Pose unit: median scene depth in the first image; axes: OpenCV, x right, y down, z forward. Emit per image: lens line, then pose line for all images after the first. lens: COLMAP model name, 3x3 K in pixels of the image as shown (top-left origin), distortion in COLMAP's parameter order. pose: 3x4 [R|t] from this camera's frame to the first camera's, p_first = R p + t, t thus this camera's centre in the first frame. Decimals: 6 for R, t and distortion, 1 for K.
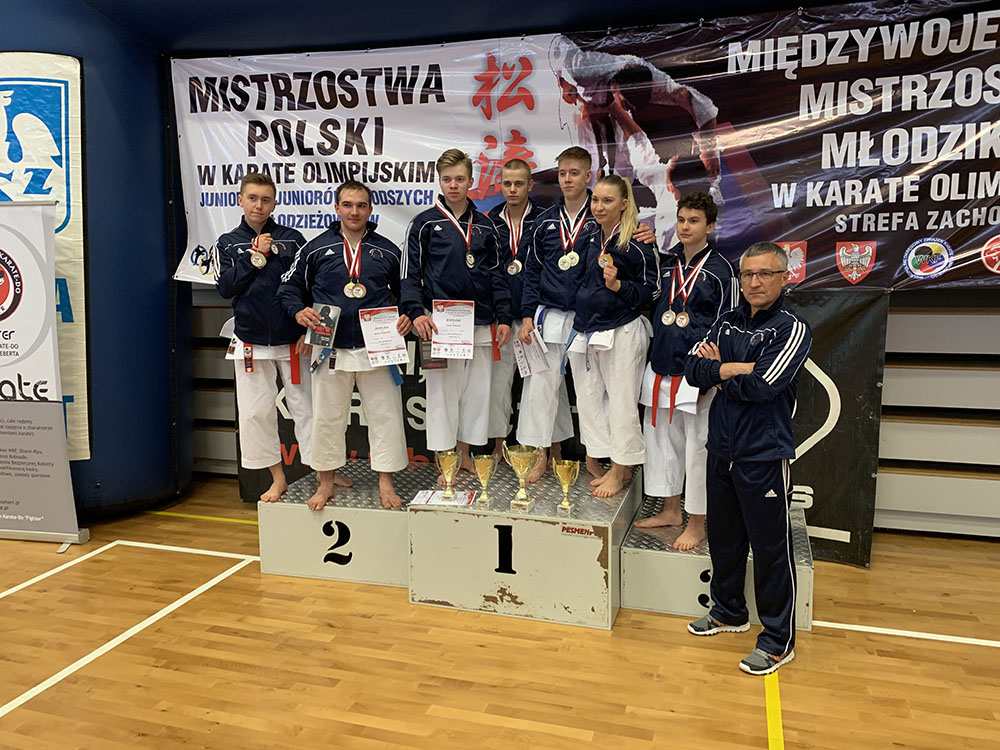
lens RADIAL K [[765.9, 0, 500.8], [0, 765.9, 367.6], [0, 0, 1]] dist [0.011196, -0.008698]
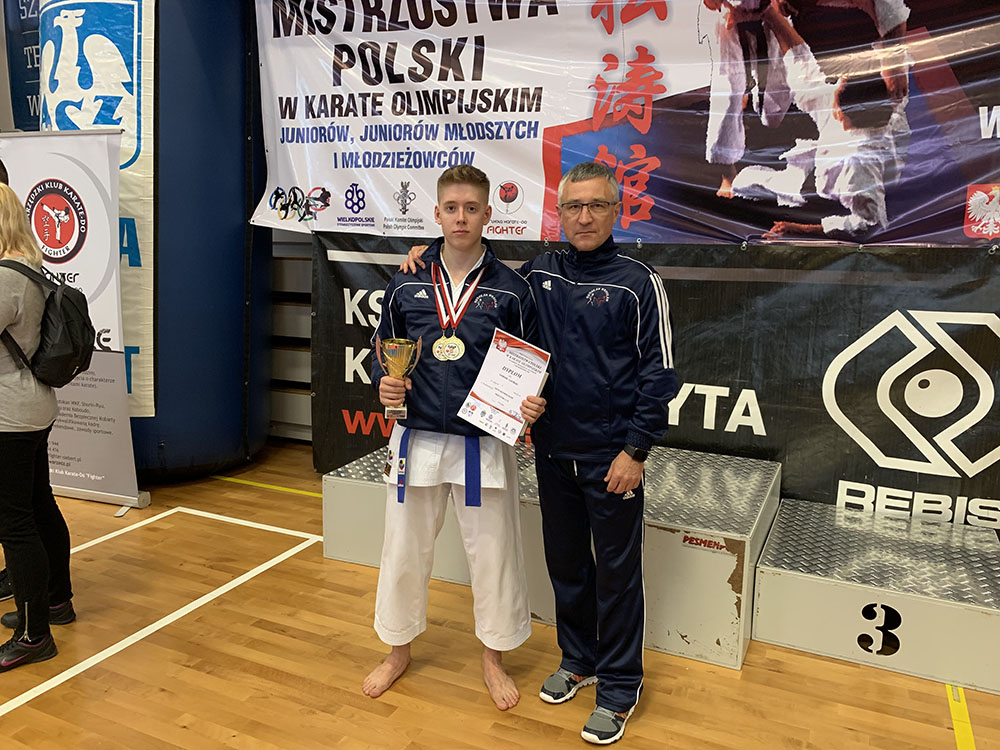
lens RADIAL K [[765.9, 0, 500.8], [0, 765.9, 367.6], [0, 0, 1]] dist [0.011196, -0.008698]
pose [[0.990614, 0.045186, -0.129004, -0.009089], [-0.041129, 0.998577, 0.033945, 0.013009], [0.130355, -0.028320, 0.991063, 0.154799]]
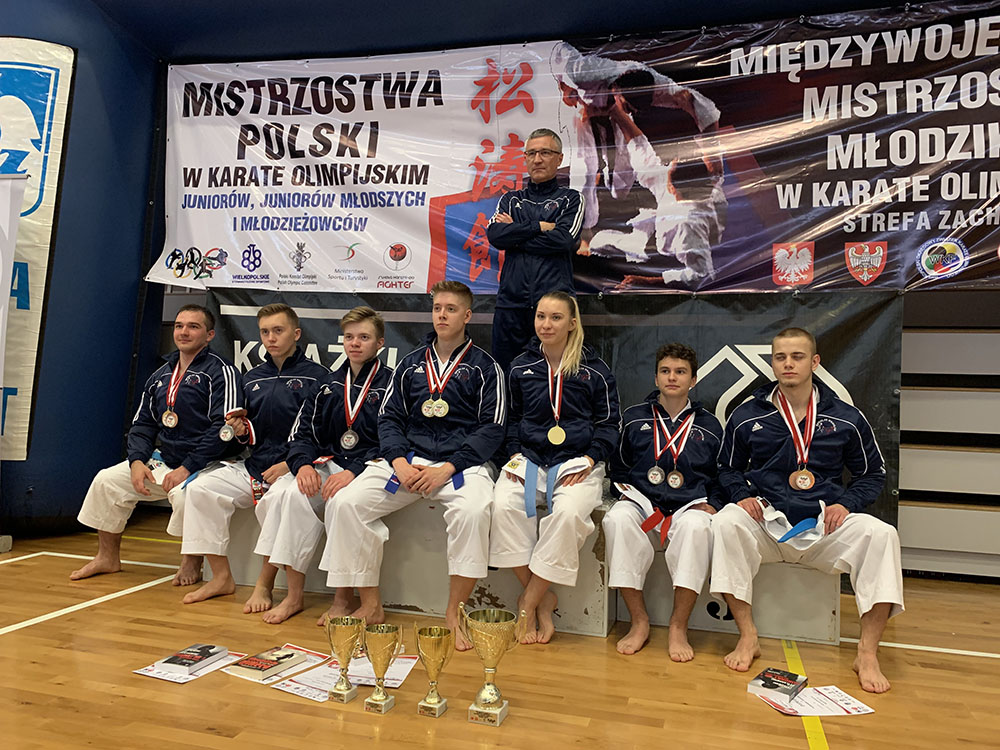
lens RADIAL K [[765.9, 0, 500.8], [0, 765.9, 367.6], [0, 0, 1]] dist [0.011196, -0.008698]
pose [[0.998735, 0.045449, 0.021513, -0.004558], [-0.041135, 0.984535, -0.170289, 0.153166], [-0.028920, 0.169189, 0.985159, 0.086164]]
